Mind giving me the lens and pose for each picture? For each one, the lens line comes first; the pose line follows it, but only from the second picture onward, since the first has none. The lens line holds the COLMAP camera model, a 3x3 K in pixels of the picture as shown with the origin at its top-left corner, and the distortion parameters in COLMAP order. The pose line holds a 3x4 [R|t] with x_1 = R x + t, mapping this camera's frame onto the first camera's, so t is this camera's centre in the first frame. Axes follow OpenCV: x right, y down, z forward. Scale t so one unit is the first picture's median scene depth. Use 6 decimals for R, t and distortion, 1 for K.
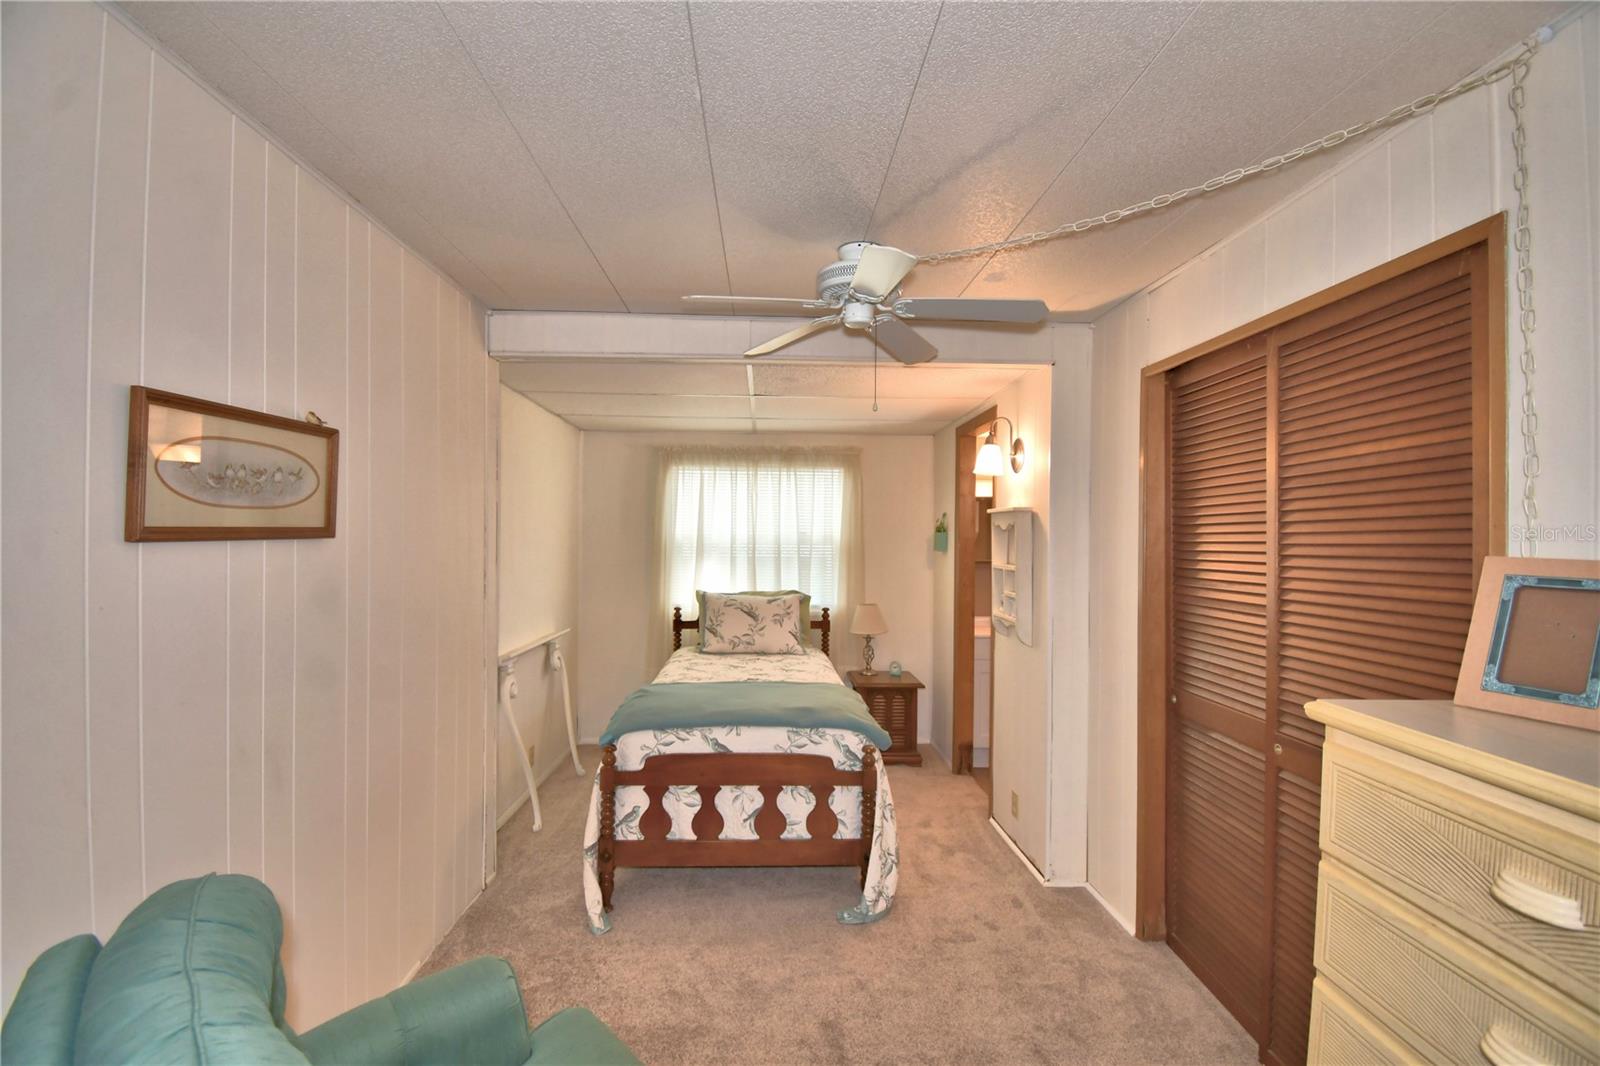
lens RADIAL K [[707.5, 0, 790.9], [0, 707.5, 532.9], [0, 0, 1]] dist [0.026919, -0.029932]
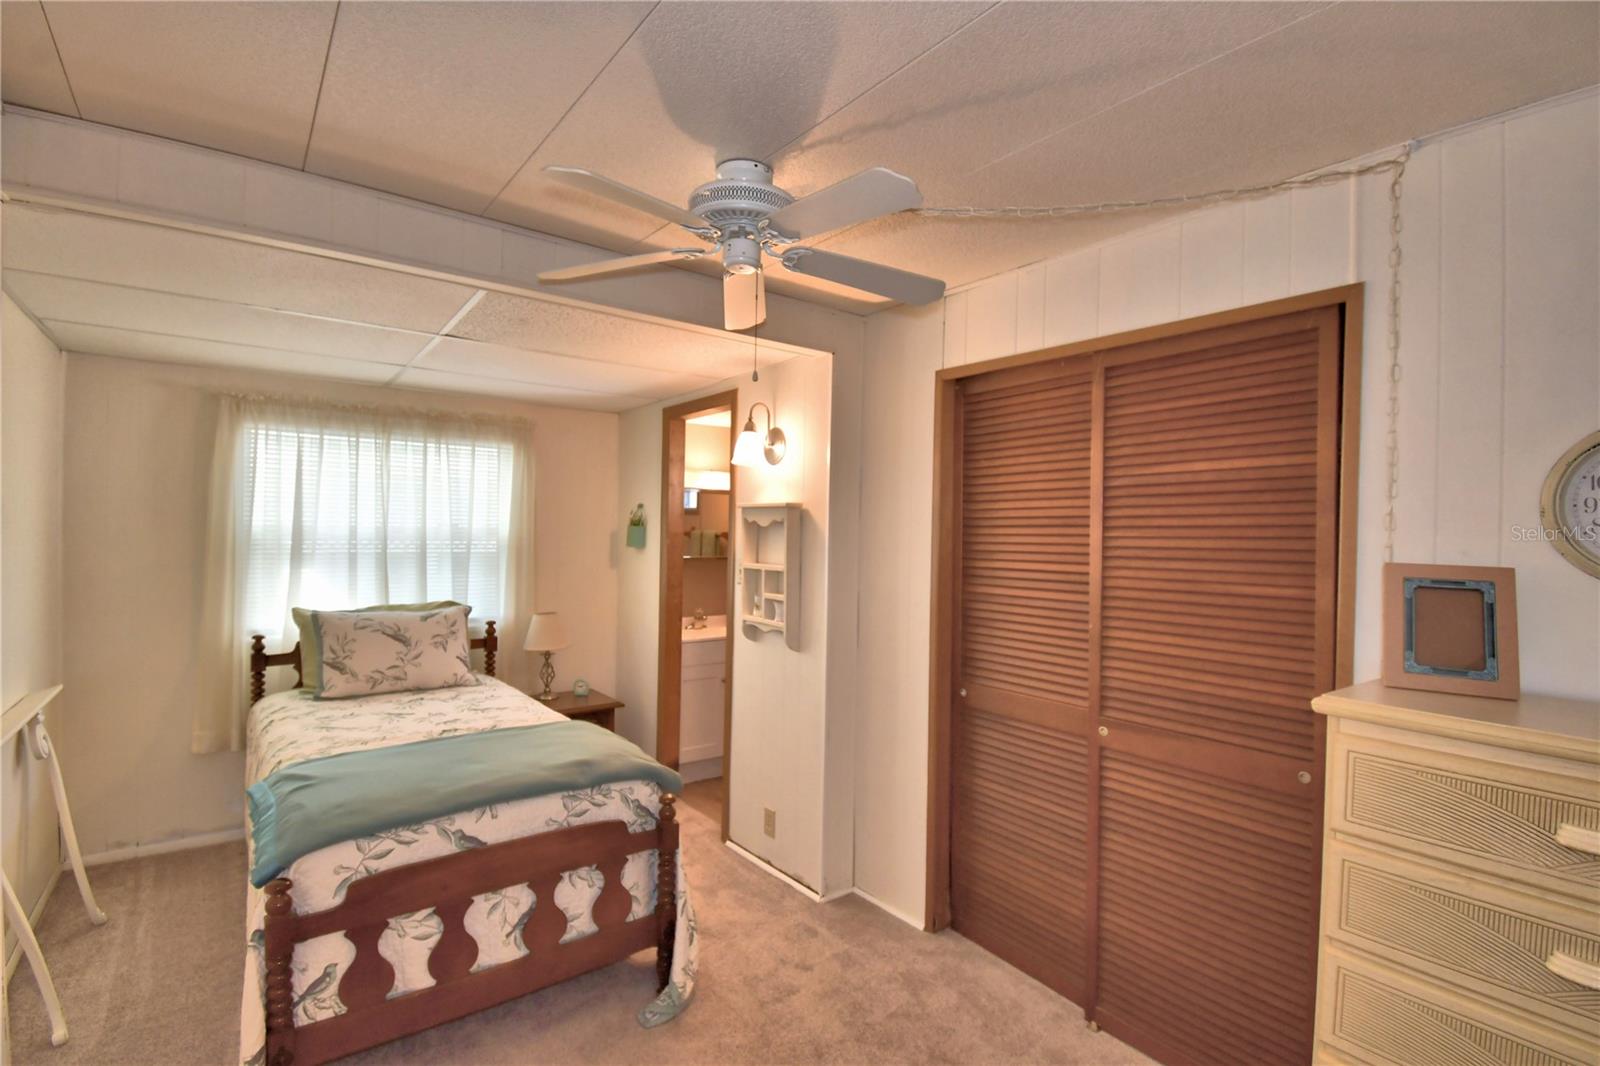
lens RADIAL K [[738.1, 0, 800.0], [0, 738.1, 533.0], [0, 0, 1]] dist [0.026999, -0.034416]
pose [[0.815815, 0.002277, 0.578308, -0.254228], [-0.011308, 0.999864, 0.012016, -0.009395], [-0.578202, -0.016342, 0.815730, 0.230530]]
